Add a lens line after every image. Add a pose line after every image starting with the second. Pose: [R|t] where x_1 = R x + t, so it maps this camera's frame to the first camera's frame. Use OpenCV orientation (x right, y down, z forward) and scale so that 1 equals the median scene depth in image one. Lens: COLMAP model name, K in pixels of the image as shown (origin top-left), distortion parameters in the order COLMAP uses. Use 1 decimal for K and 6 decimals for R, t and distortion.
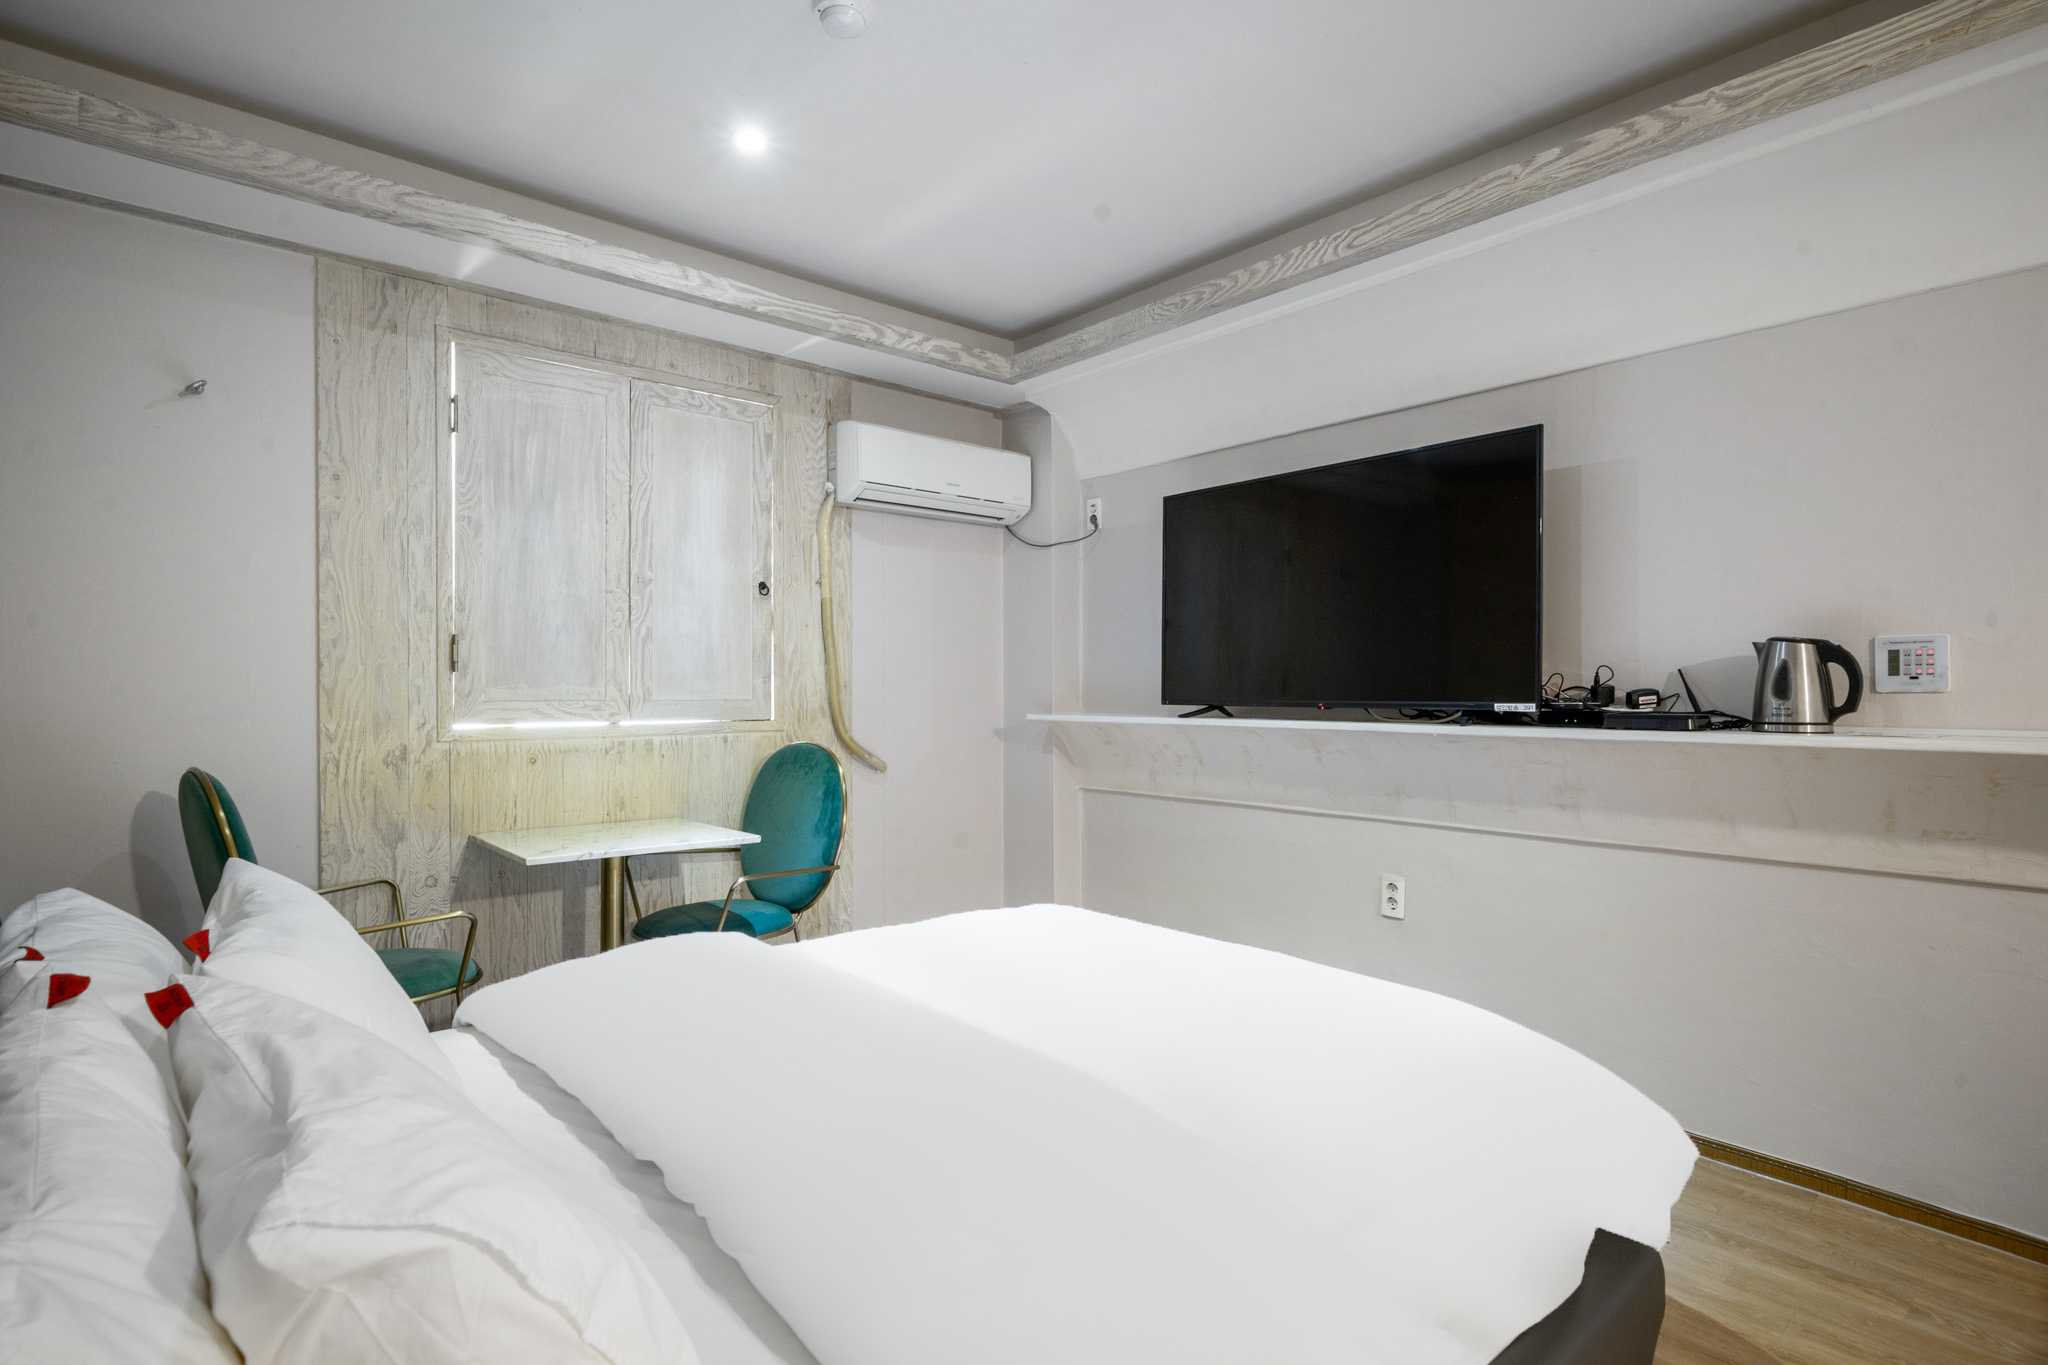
lens RADIAL K [[991.2, 0, 1025.0], [0, 991.2, 687.3], [0, 0, 1]] dist [-0.000168, 0.000406]
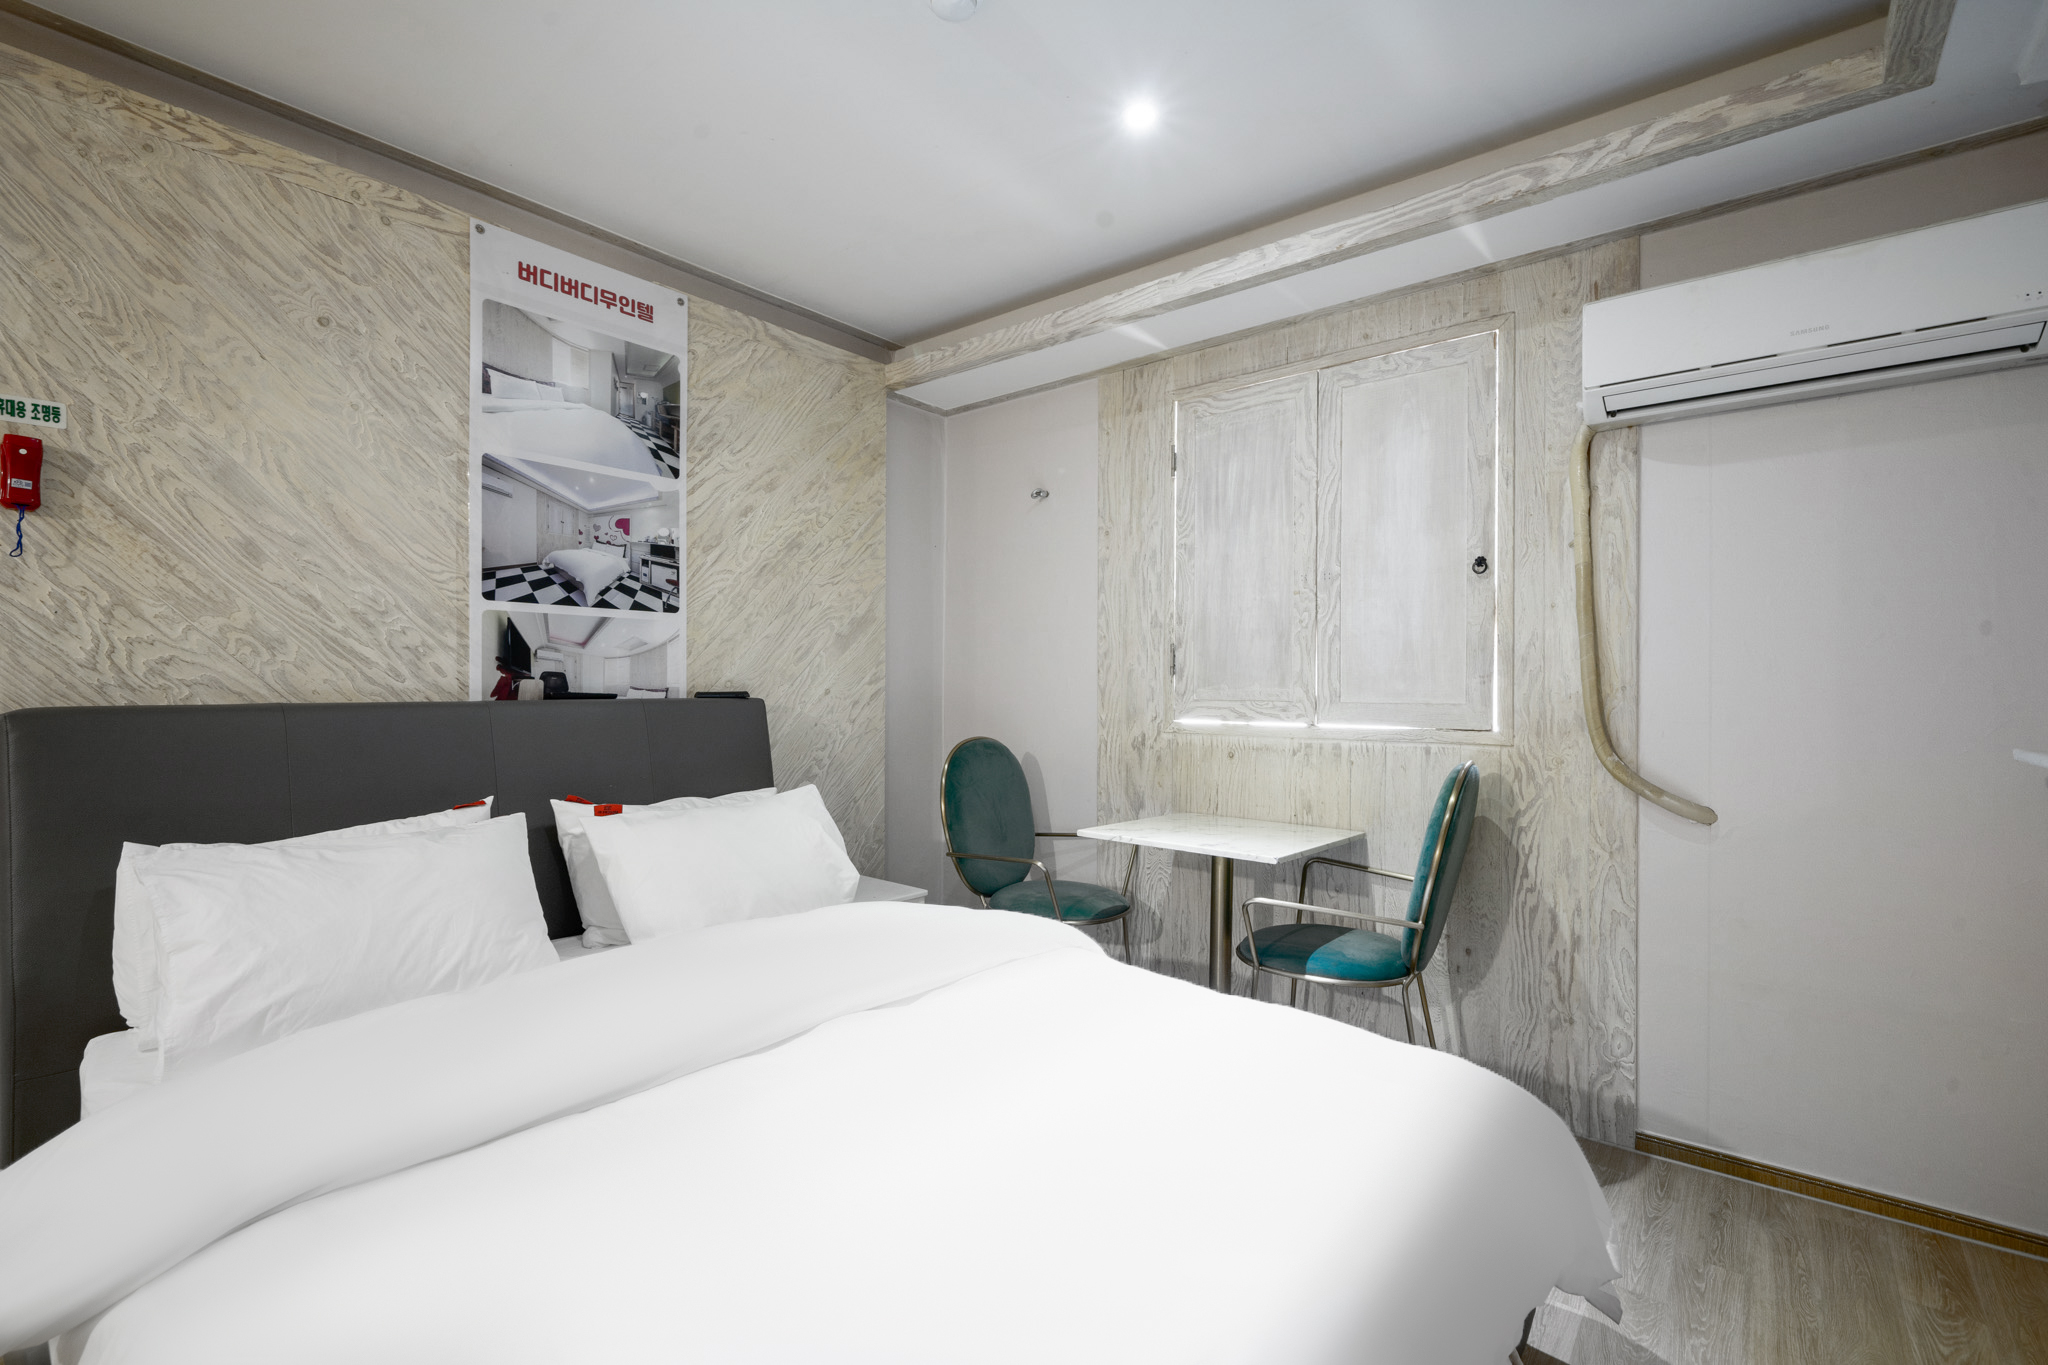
lens RADIAL K [[907.0, 0, 1023.3], [0, 907.0, 682.5], [0, 0, 1]] dist [-0.001063, 0.000229]
pose [[0.166723, -0.001497, -0.986003, 0.437579], [-0.001221, 0.999998, -0.001725, -0.004155], [0.986003, 0.001491, 0.166721, 0.578950]]
